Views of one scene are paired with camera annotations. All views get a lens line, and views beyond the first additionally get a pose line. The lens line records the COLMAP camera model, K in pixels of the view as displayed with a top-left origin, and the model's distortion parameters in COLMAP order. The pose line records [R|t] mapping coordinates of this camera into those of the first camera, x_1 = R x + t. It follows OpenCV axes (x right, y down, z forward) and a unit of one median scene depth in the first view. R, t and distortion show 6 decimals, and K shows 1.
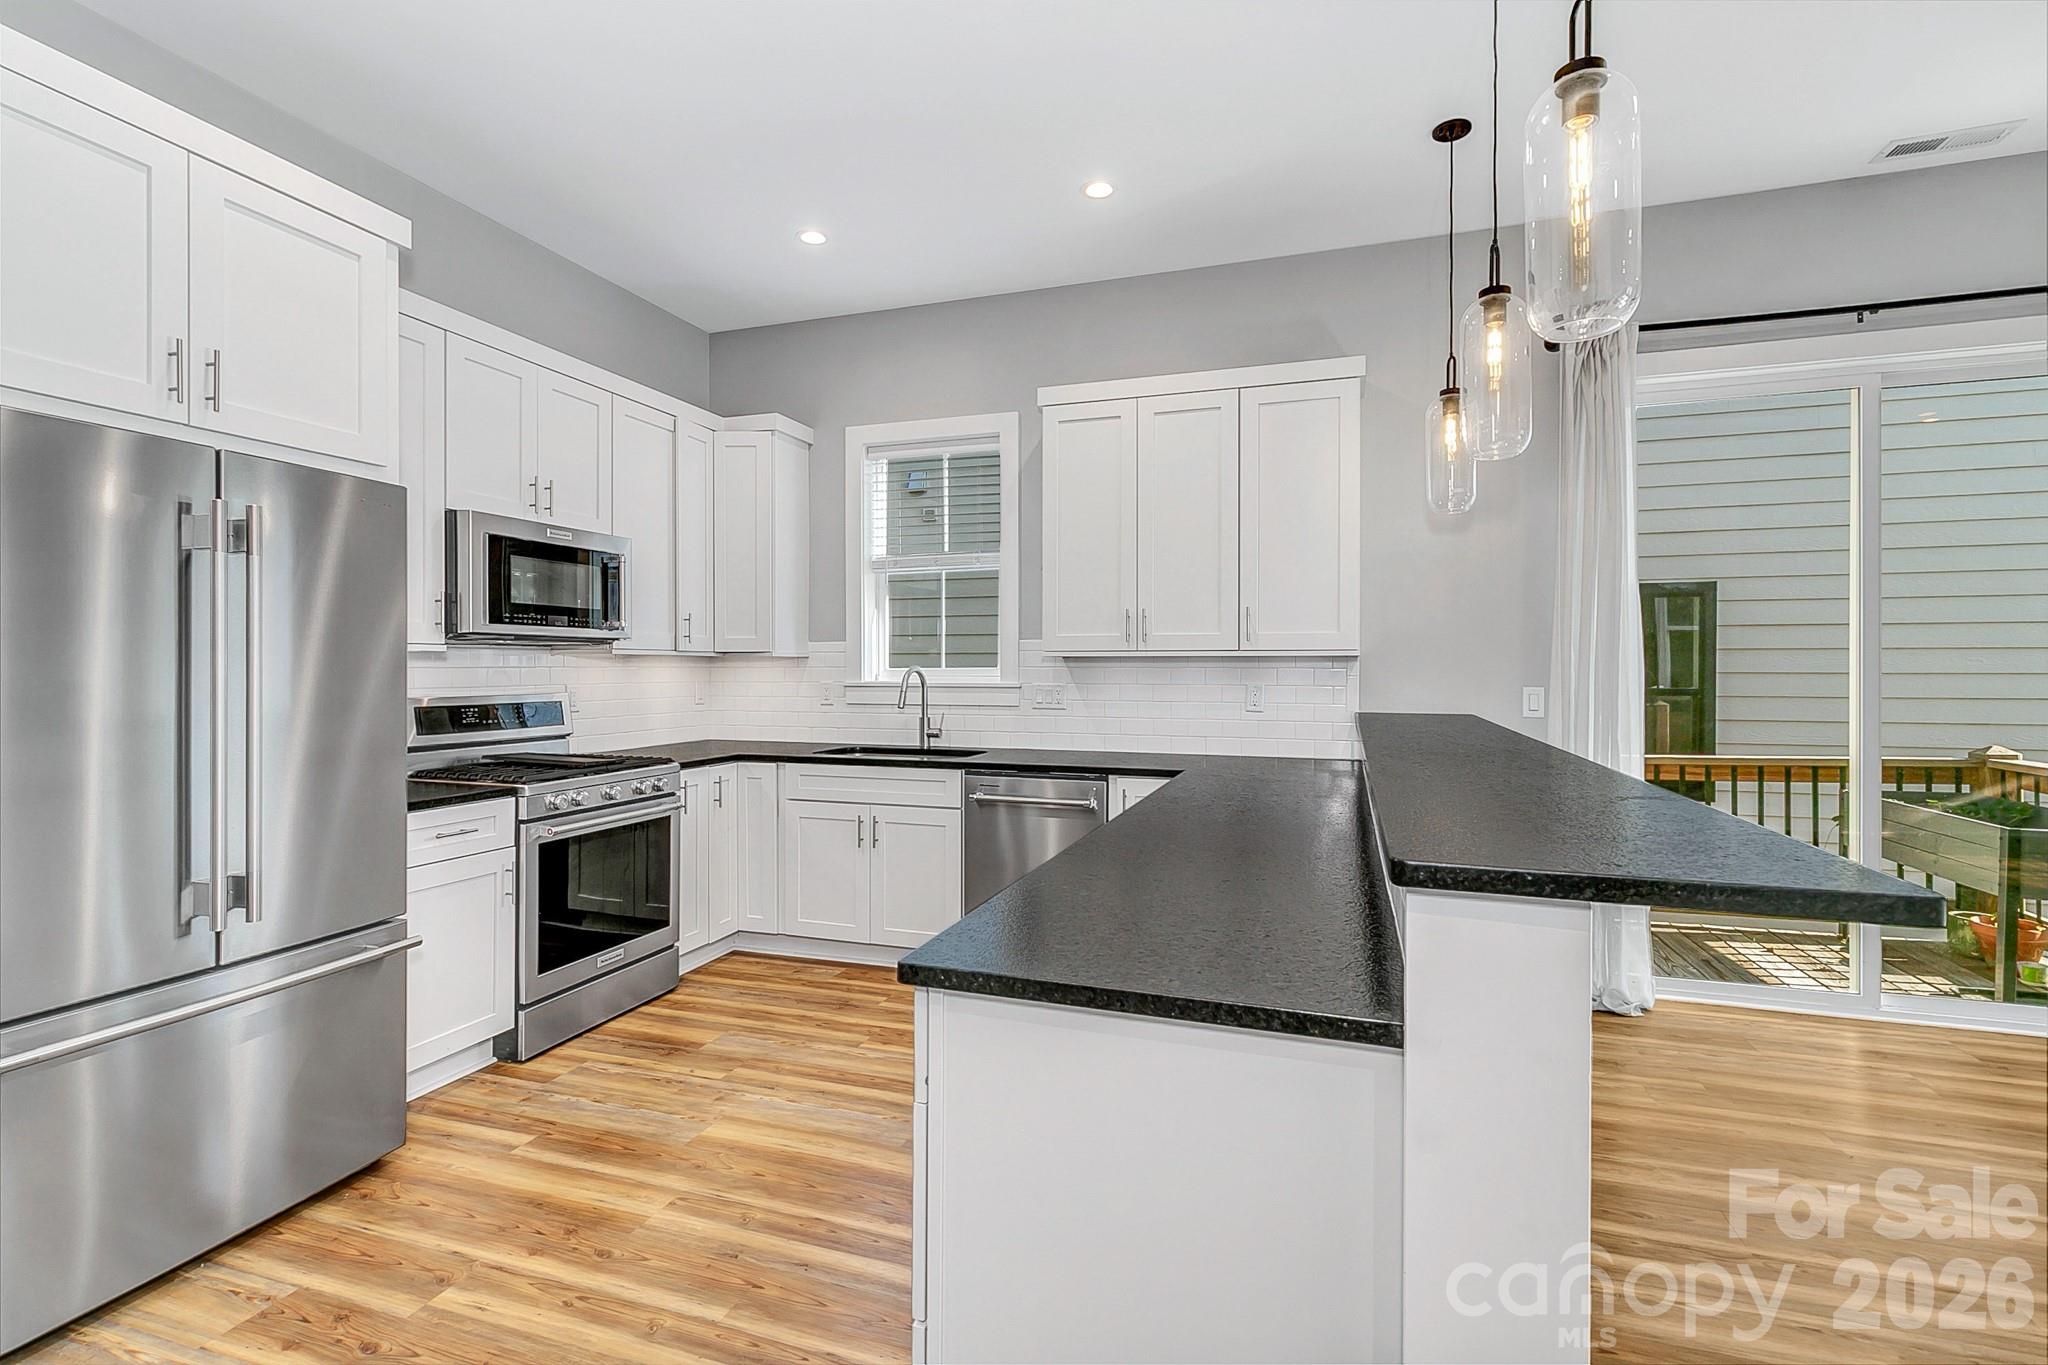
lens RADIAL K [[944.4, 0, 1026.2], [0, 944.4, 672.1], [0, 0, 1]] dist [-0.000081, 0.000603]
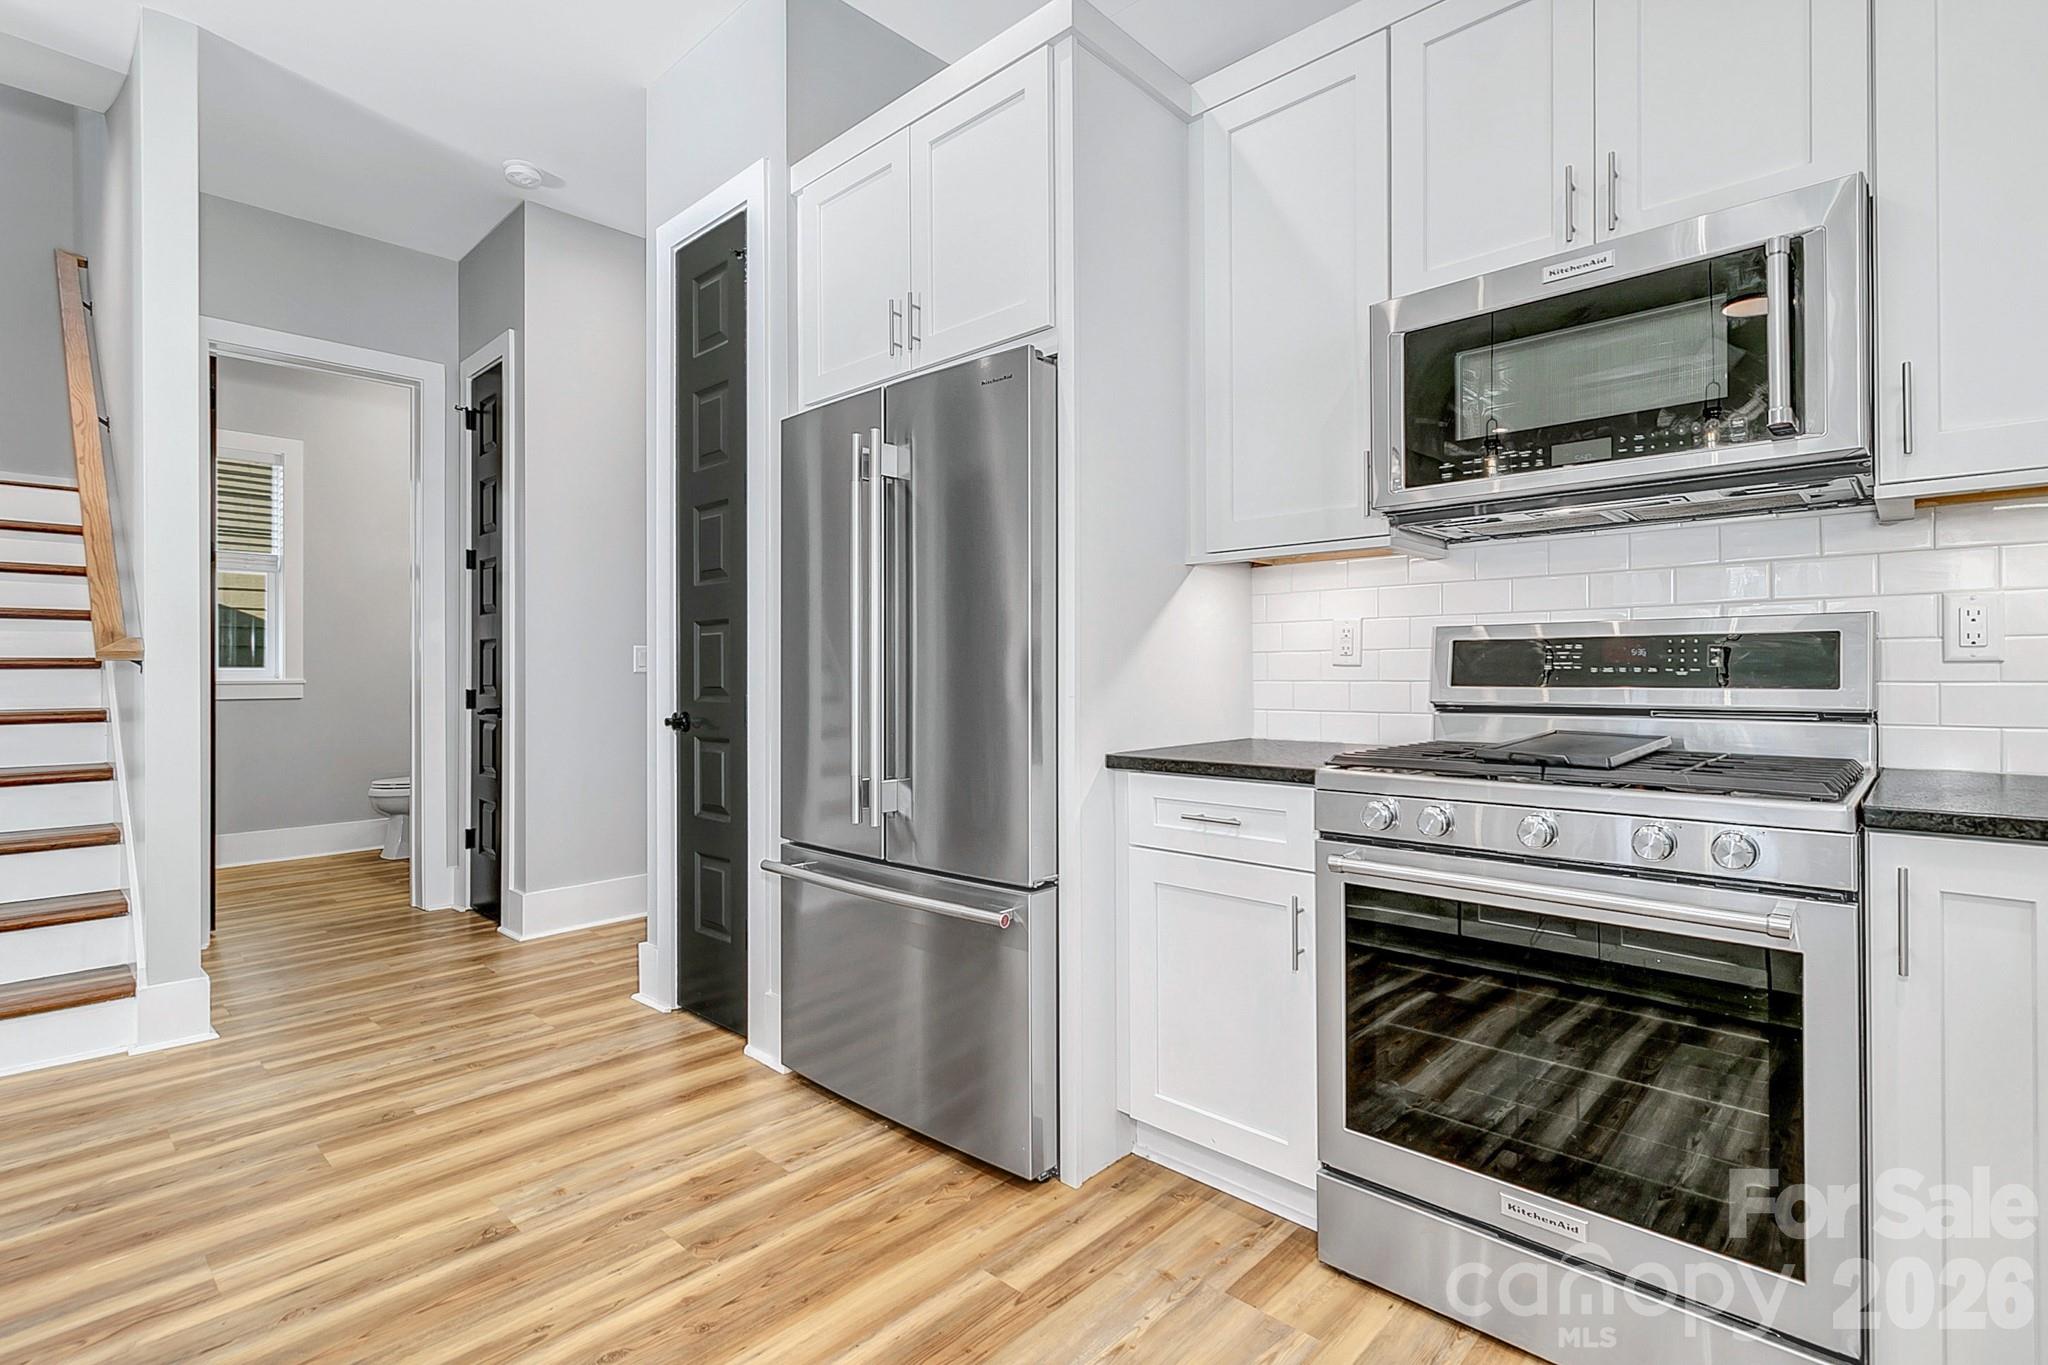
lens RADIAL K [[973.6, 0, 1023.2], [0, 973.6, 670.8], [0, 0, 1]] dist [0.001041, -0.000460]
pose [[-0.420147, 0.000811, -0.907456, 0.057373], [0.000200, 1.000000, 0.000801, 0.053115], [0.907456, 0.000155, -0.420147, 0.945769]]
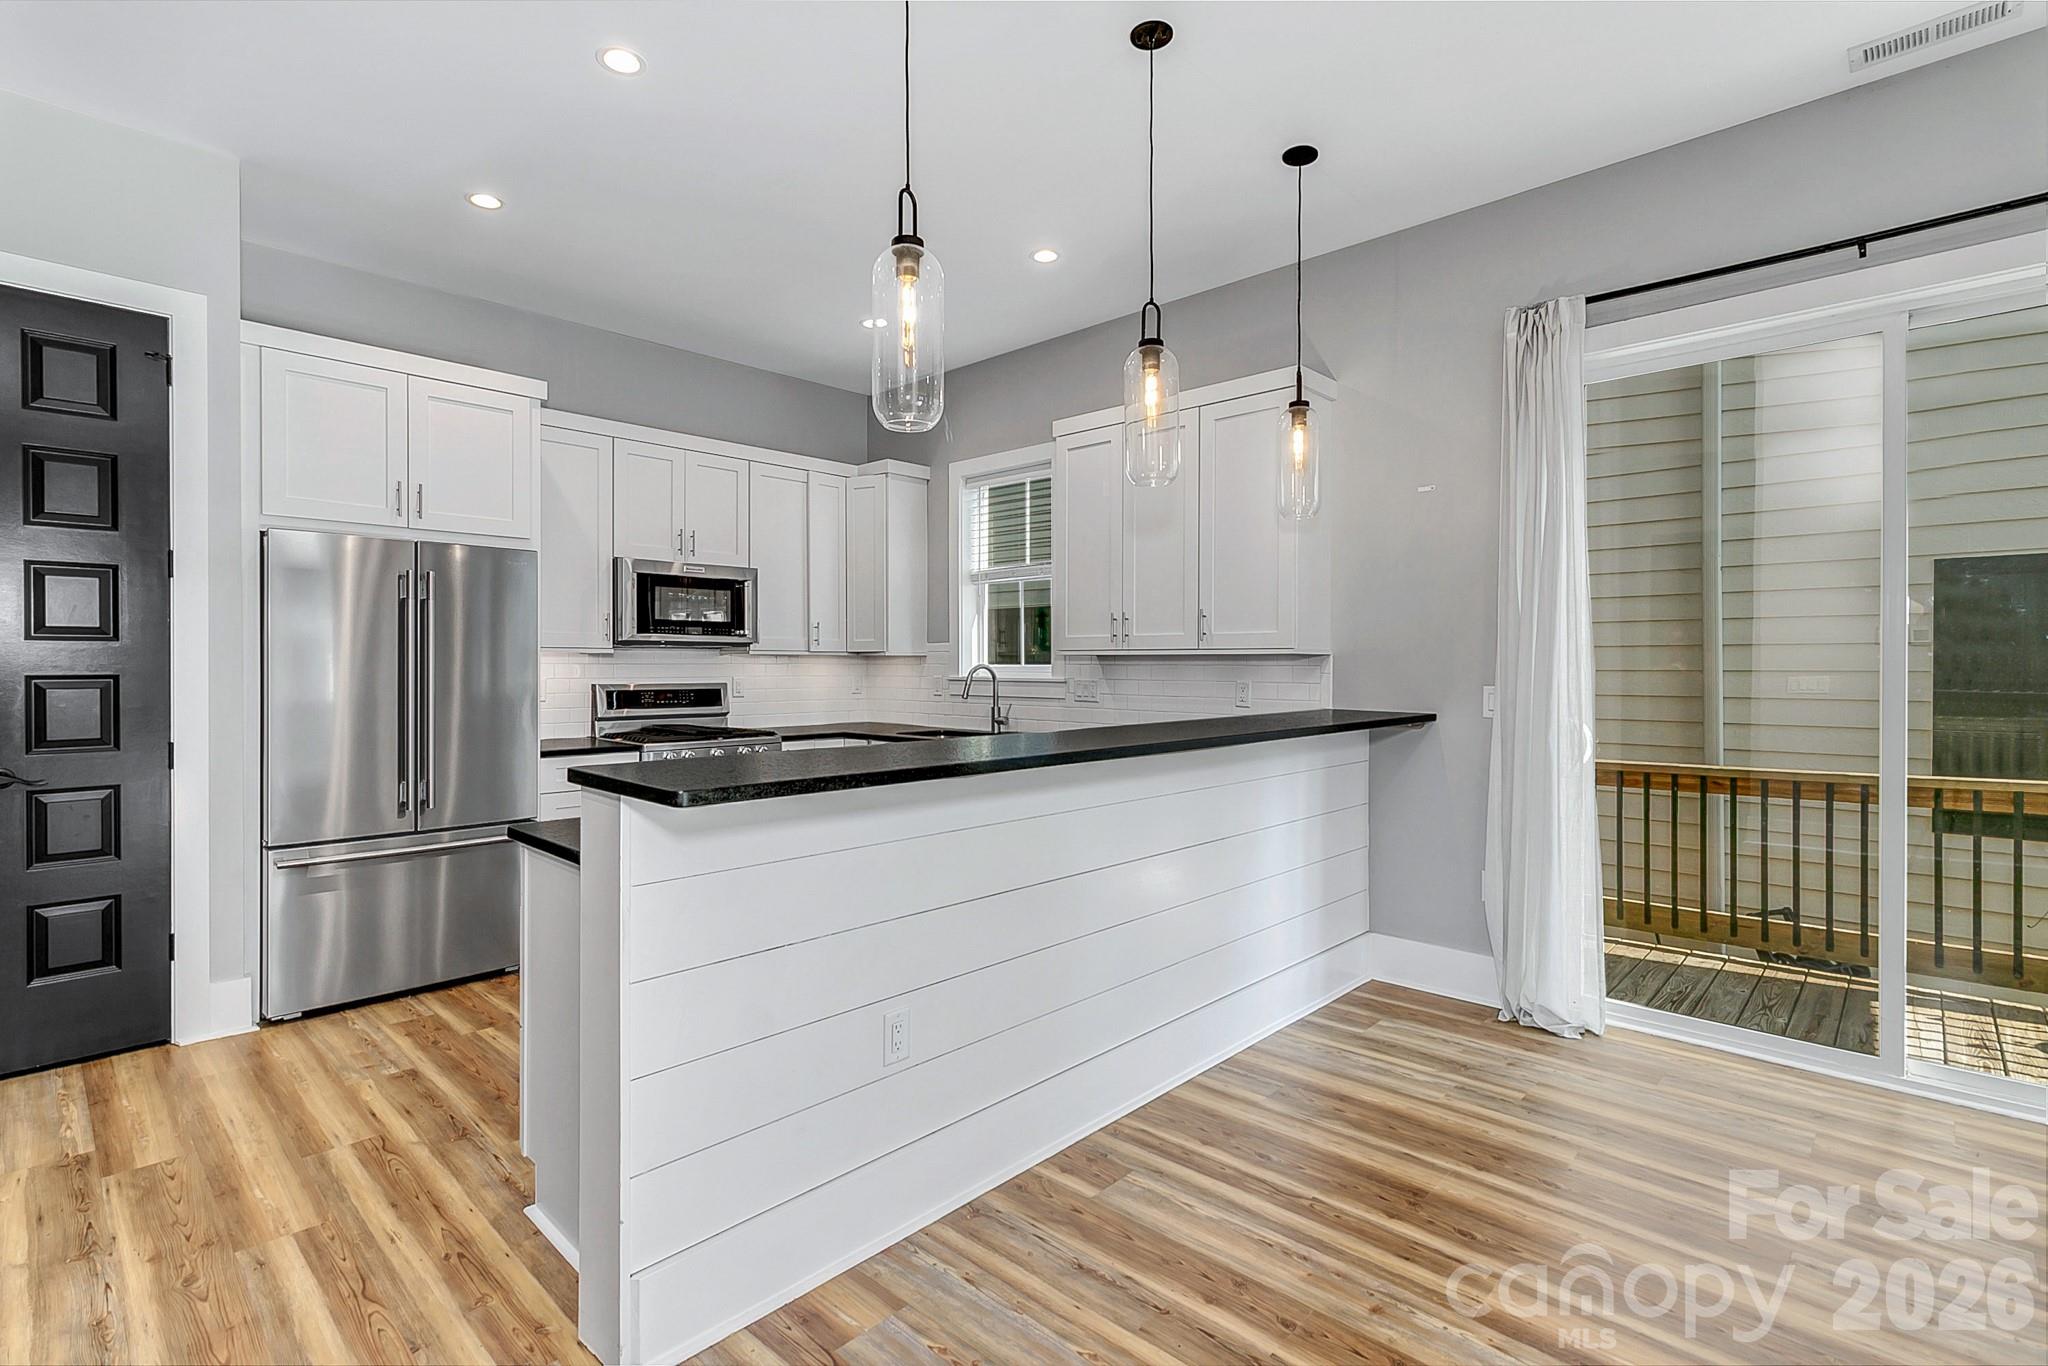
lens RADIAL K [[973.6, 0, 1023.2], [0, 973.6, 671.3], [0, 0, 1]] dist [0.001041, -0.000460]
pose [[0.905290, 0.004456, -0.424771, 0.561582], [-0.003692, 0.999990, 0.002621, 0.000339], [0.424778, -0.000805, 0.905297, -0.103200]]
